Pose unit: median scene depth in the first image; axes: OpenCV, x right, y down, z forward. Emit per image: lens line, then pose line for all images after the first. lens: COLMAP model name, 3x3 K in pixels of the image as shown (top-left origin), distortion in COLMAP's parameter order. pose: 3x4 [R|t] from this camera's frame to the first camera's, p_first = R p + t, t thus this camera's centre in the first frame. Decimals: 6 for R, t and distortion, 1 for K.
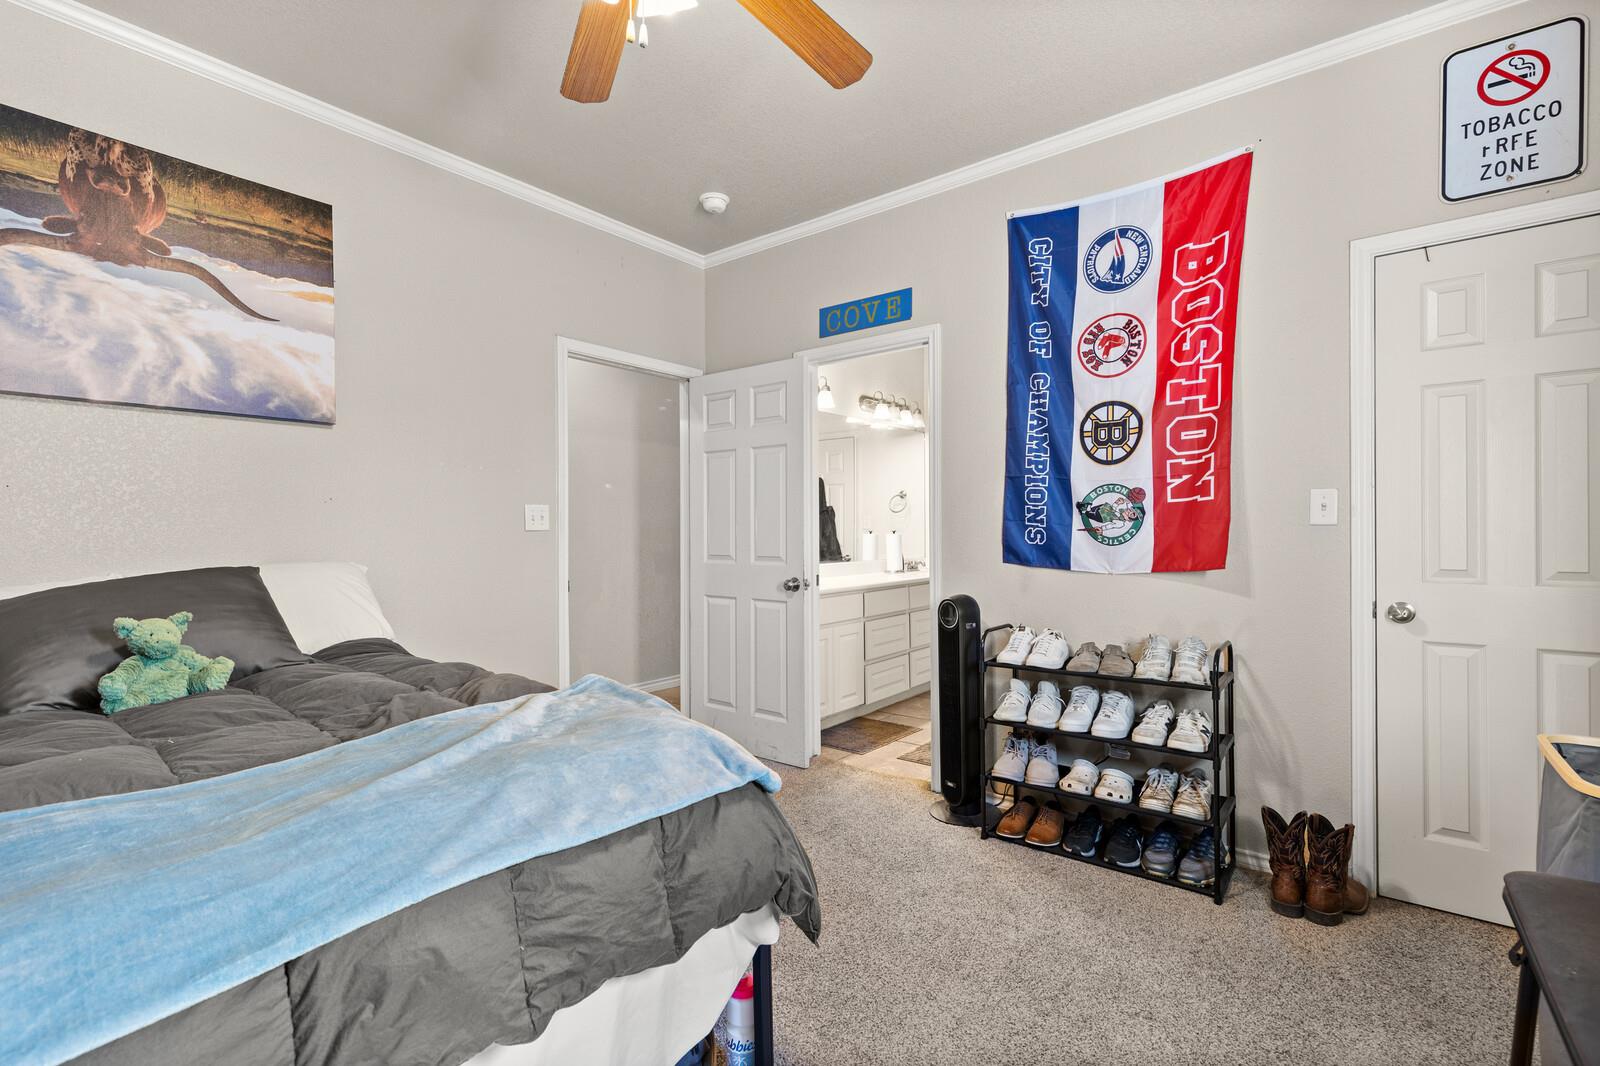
lens RADIAL K [[726.0, 0, 803.7], [0, 726.0, 530.9], [0, 0, 1]] dist [0.007749, -0.001313]
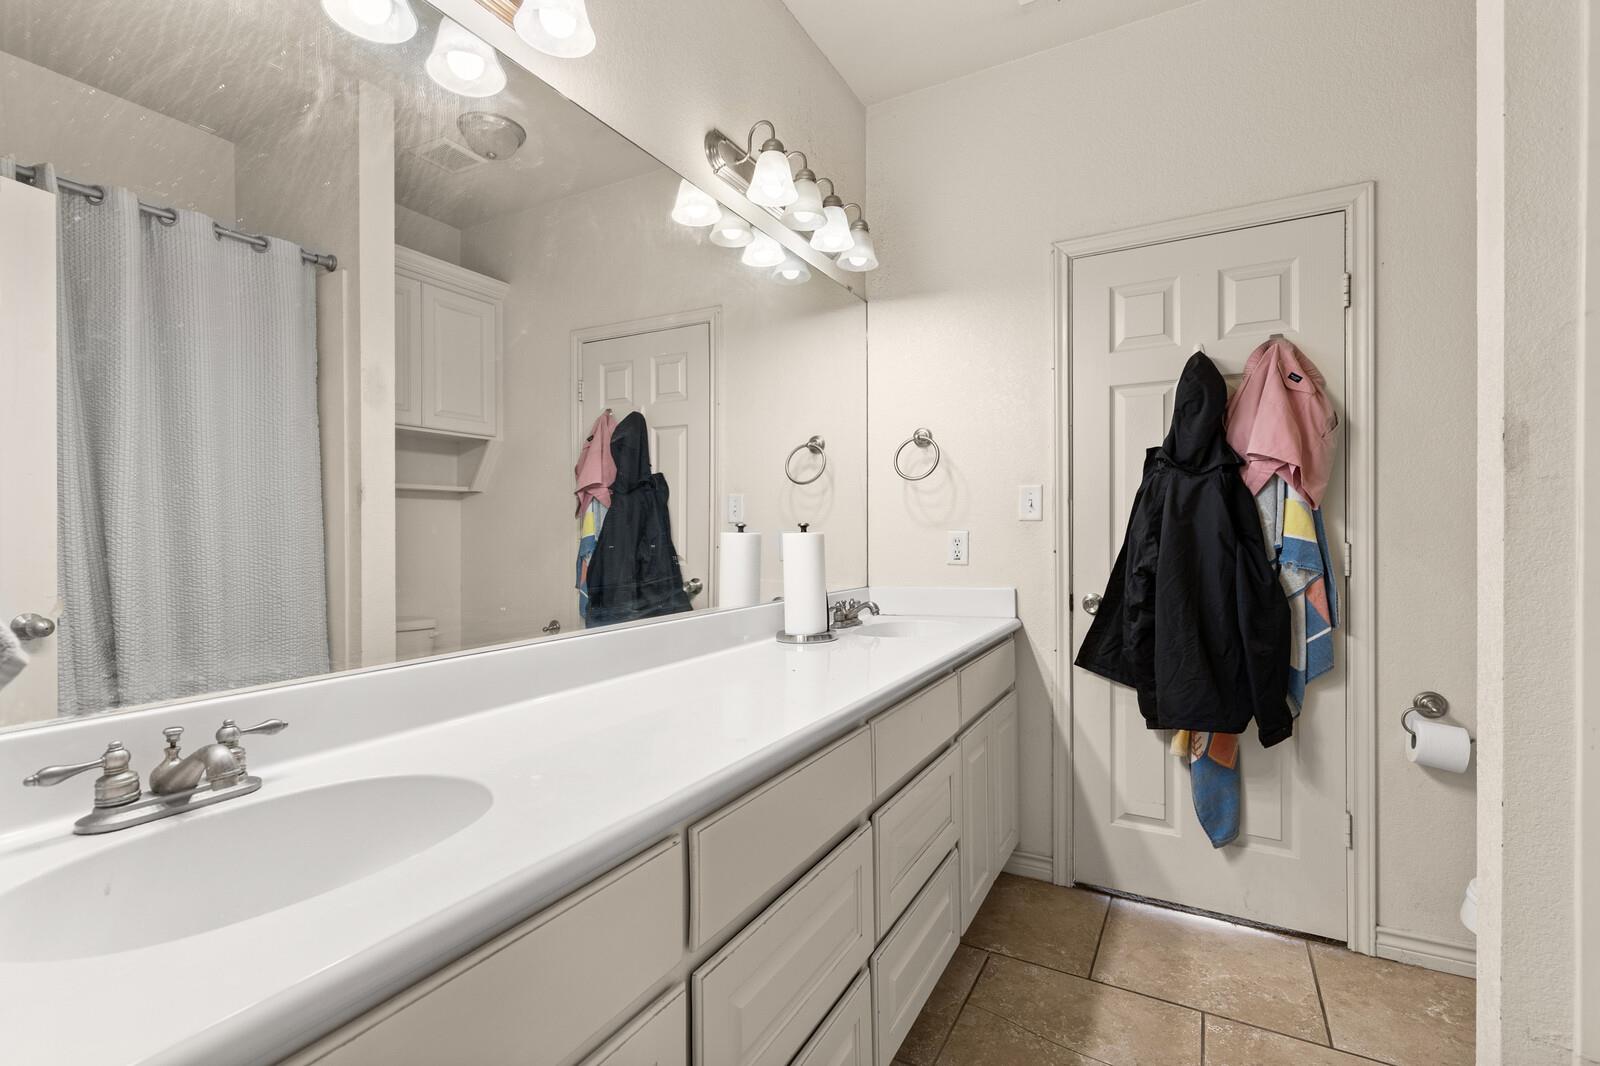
lens RADIAL K [[726.0, 0, 802.2], [0, 726.0, 524.4], [0, 0, 1]] dist [0.007749, -0.001313]
pose [[0.987764, 0.002575, 0.155932, 0.063488], [-0.000813, 0.999935, -0.011360, 0.004478], [-0.155951, 0.011094, 0.987702, 0.608543]]
